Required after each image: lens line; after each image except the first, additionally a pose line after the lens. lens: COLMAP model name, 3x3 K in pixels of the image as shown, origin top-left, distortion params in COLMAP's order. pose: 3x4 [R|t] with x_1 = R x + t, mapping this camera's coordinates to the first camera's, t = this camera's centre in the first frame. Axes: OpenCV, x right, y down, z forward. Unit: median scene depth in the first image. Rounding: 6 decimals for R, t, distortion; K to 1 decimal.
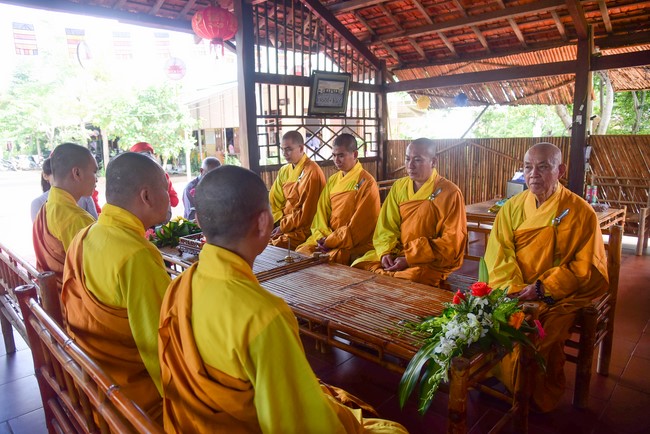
lens RADIAL K [[495.3, 0, 338.6], [0, 495.3, 211.3], [0, 0, 1]] dist [-0.041232, 0.005431]
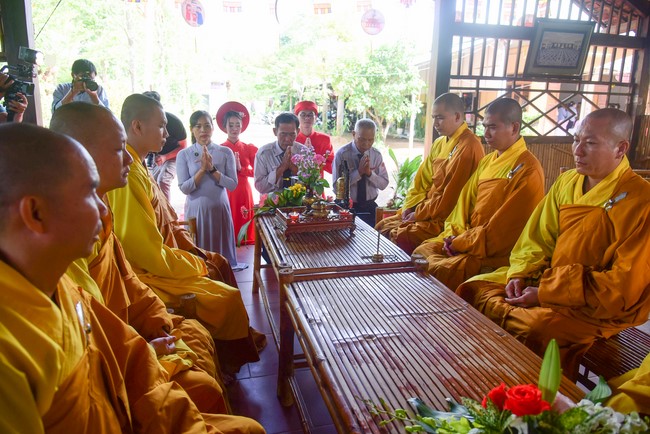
lens RADIAL K [[495.3, 0, 338.6], [0, 495.3, 211.3], [0, 0, 1]] dist [-0.041232, 0.005431]
pose [[0.836773, 0.153208, -0.525680, 0.202032], [-0.119753, 0.988021, 0.097334, -0.034508], [0.534295, -0.018495, 0.845096, 0.260696]]
